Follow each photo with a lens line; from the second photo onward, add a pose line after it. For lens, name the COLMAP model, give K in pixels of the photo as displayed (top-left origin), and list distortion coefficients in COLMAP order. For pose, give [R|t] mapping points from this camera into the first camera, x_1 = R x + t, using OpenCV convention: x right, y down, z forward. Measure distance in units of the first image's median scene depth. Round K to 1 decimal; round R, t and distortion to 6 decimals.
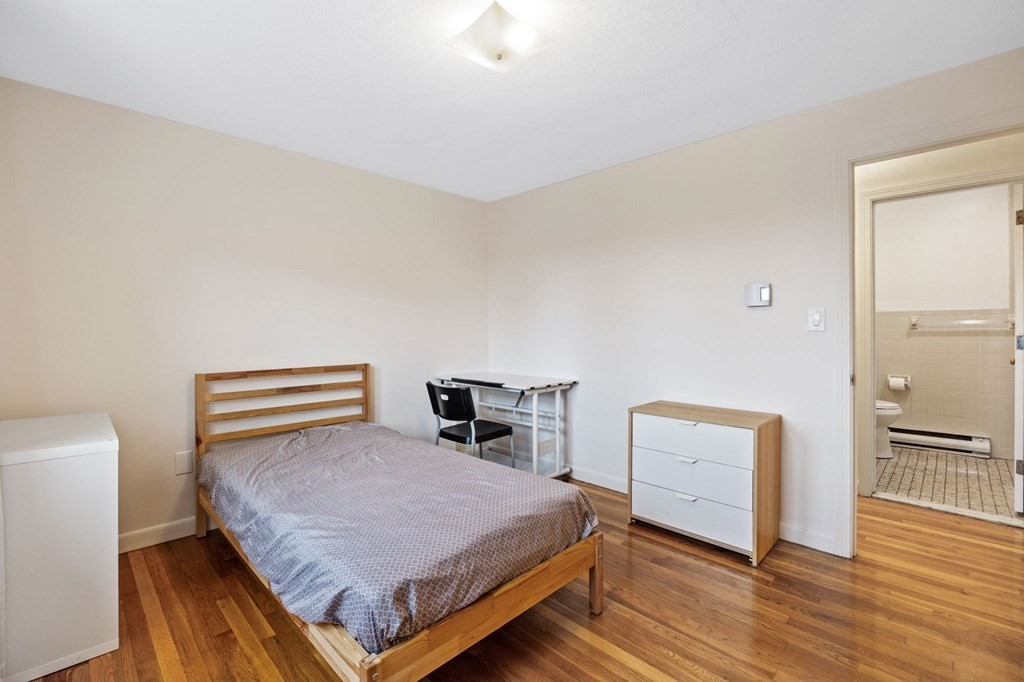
lens RADIAL K [[413.5, 0, 512.9], [0, 413.5, 332.7], [0, 0, 1]] dist [-0.002331, -0.000217]
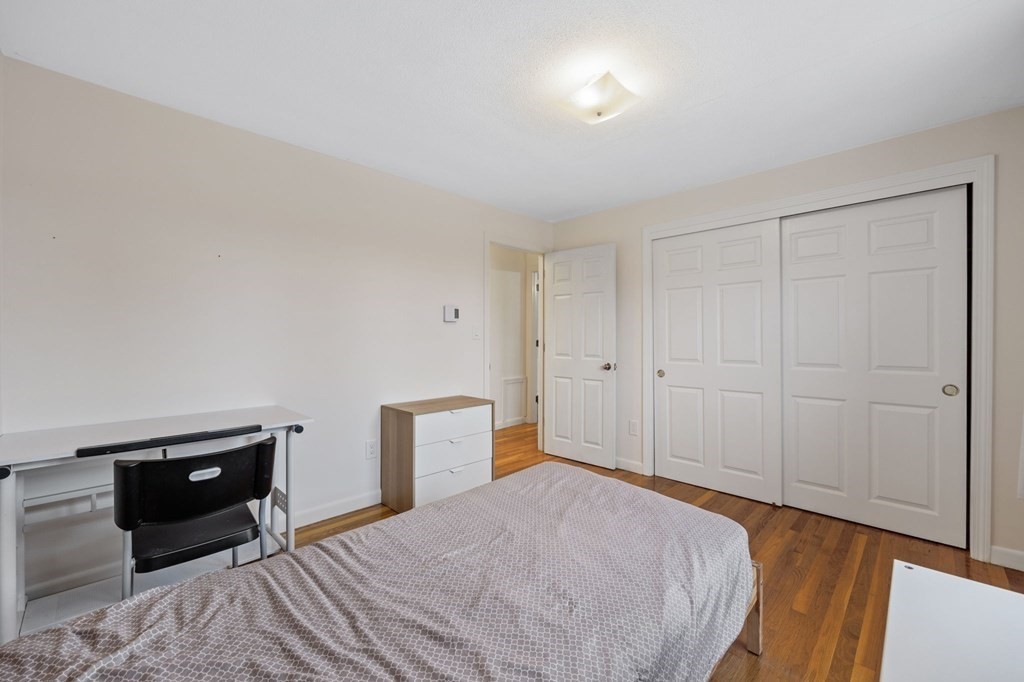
lens RADIAL K [[413.5, 0, 512.9], [0, 413.5, 332.7], [0, 0, 1]] dist [-0.002331, -0.000217]
pose [[0.038078, 0.002120, 0.999273, -1.042623], [0.002963, 0.999993, -0.002234, -0.011655], [-0.999270, 0.003046, 0.038072, 1.015380]]
